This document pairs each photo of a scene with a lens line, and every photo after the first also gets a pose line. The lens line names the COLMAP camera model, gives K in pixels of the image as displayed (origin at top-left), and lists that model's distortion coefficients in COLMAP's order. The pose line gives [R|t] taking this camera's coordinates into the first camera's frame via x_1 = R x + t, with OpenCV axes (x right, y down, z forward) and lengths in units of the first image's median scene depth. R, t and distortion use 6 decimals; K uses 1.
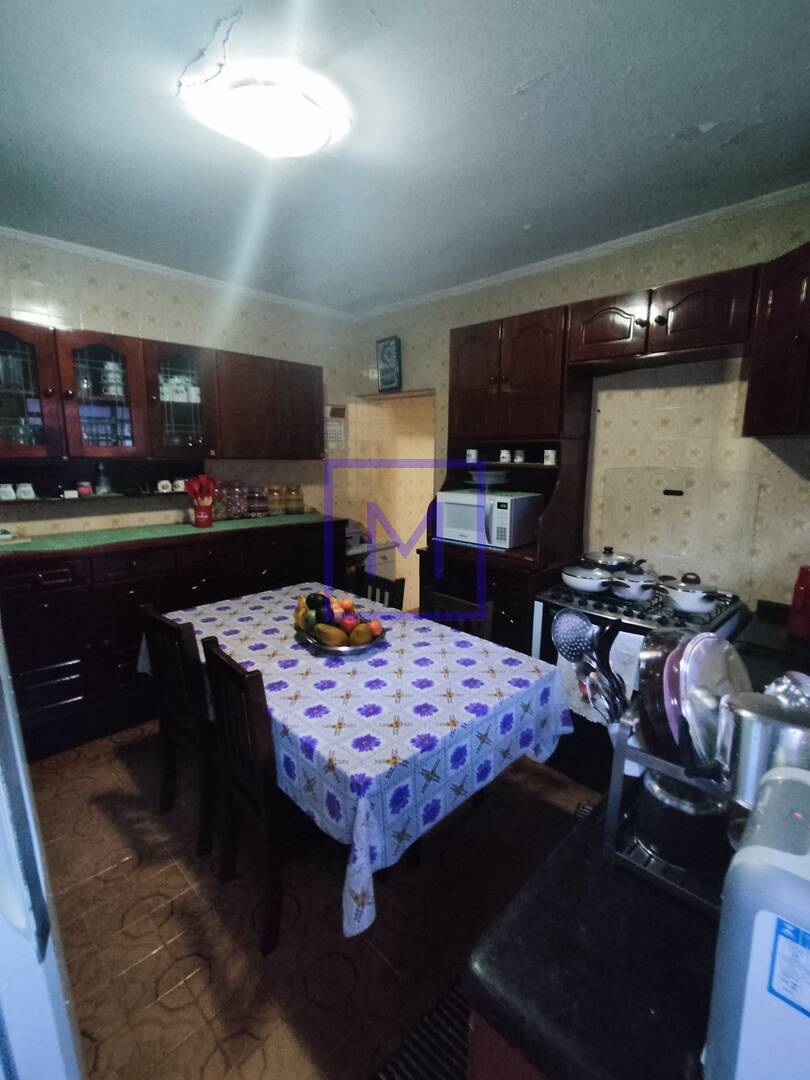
lens RADIAL K [[497.1, 0, 416.2], [0, 497.1, 539.7], [0, 0, 1]] dist [-0.002066, -0.001749]
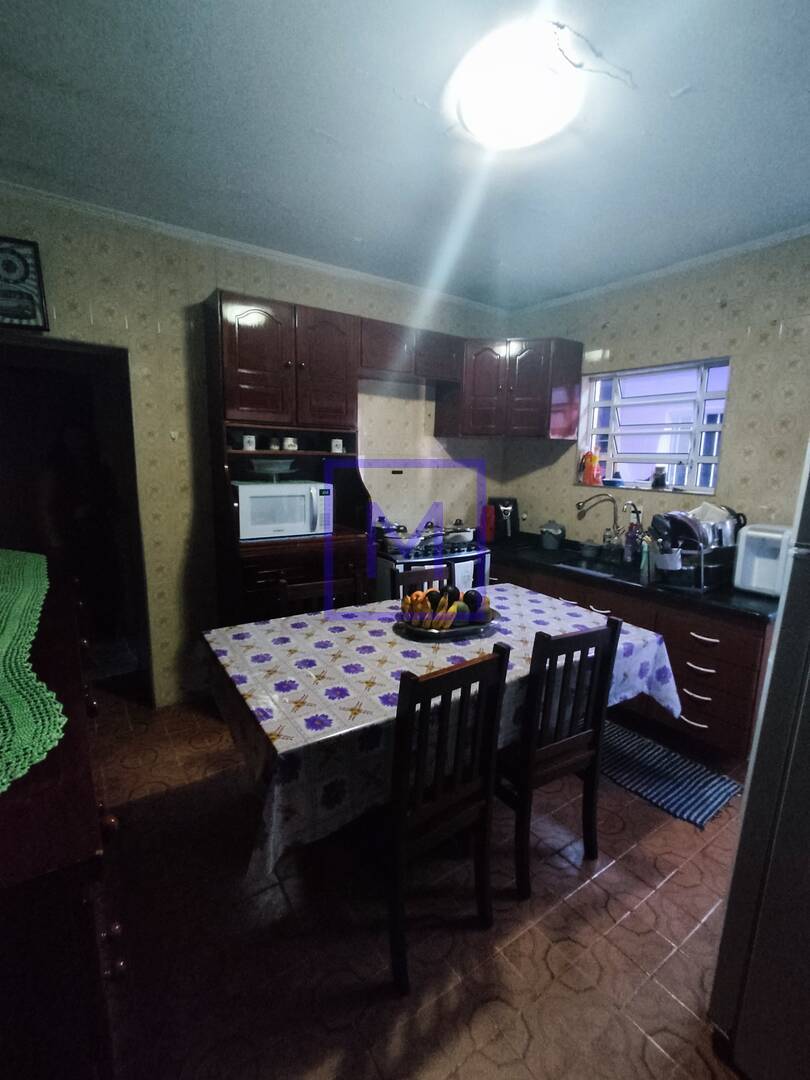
lens RADIAL K [[497.2, 0, 418.3], [0, 497.2, 539.7], [0, 0, 1]] dist [-0.005394, -0.000609]
pose [[0.188967, -0.165374, 0.967958, -0.886121], [0.152532, 0.978696, 0.137431, -0.093136], [-0.970065, 0.121675, 0.210167, 0.668570]]
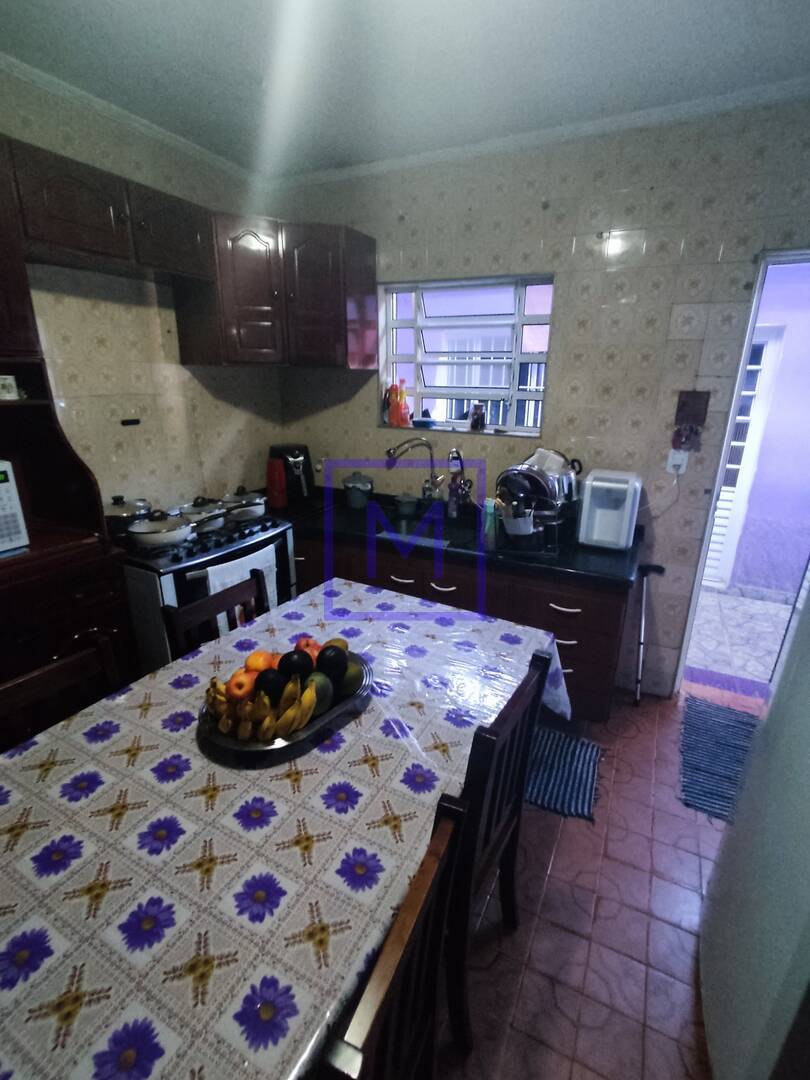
lens RADIAL K [[497.1, 0, 416.2], [0, 497.1, 539.7], [0, 0, 1]] dist [-0.002066, -0.001749]
pose [[-0.298197, -0.308931, 0.903128, -0.555900], [0.150982, 0.918997, 0.364211, -0.151178], [-0.942488, 0.244962, -0.227399, 0.763496]]
